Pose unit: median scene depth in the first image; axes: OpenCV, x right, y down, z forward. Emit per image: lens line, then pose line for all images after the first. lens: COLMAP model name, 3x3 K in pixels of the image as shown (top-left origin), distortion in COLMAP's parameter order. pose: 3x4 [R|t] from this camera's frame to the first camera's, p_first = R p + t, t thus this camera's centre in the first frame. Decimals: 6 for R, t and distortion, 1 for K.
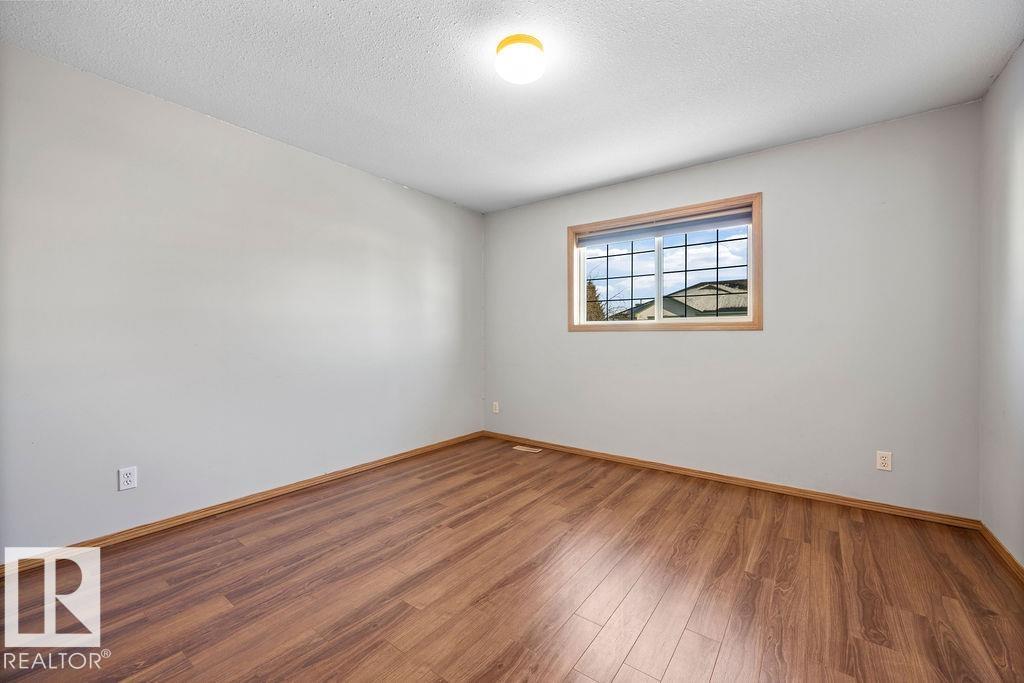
lens RADIAL K [[408.3, 0, 514.0], [0, 408.3, 336.2], [0, 0, 1]] dist [0.003333, 0.000331]
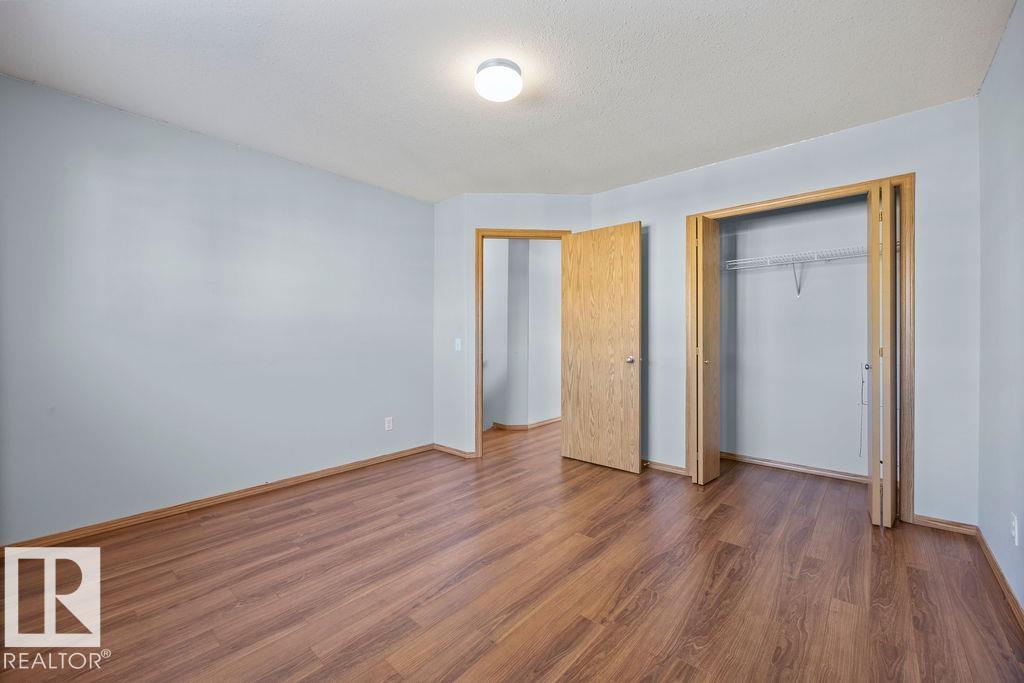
lens RADIAL K [[408.3, 0, 512.6], [0, 408.3, 341.1], [0, 0, 1]] dist [0.003333, 0.000331]
pose [[-0.996082, 0.003185, 0.088381, -0.112487], [0.003896, 0.999961, 0.007876, -0.001347], [-0.088353, 0.008189, -0.996056, 1.987344]]
